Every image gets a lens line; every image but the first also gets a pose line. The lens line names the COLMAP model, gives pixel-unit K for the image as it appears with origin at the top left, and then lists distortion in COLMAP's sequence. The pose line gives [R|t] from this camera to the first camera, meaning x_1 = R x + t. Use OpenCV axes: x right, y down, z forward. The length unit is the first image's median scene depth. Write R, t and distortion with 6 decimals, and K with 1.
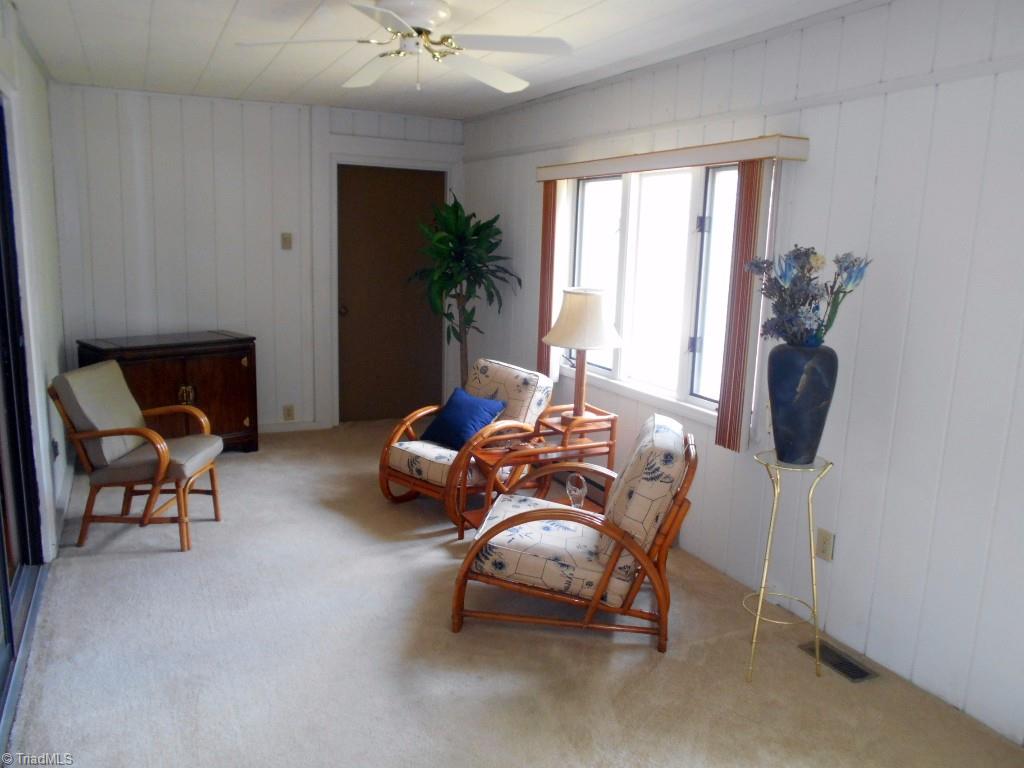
lens RADIAL K [[818.3, 0, 517.8], [0, 818.3, 387.5], [0, 0, 1]] dist [-0.053425, 0.205913]
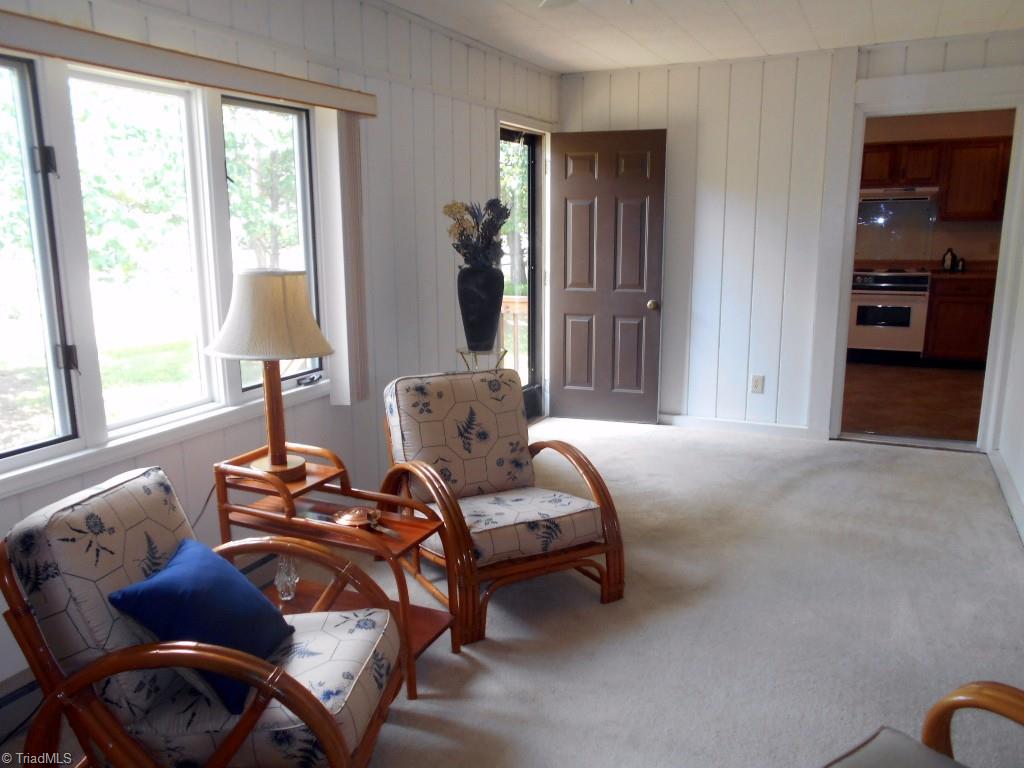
lens RADIAL K [[818.3, 0, 517.8], [0, 818.3, 387.5], [0, 0, 1]] dist [-0.053425, 0.205913]
pose [[-0.638197, -0.174651, 0.749801, -0.562174], [0.142139, 0.930455, 0.337712, -0.230657], [-0.756638, 0.322103, -0.568989, 1.294842]]
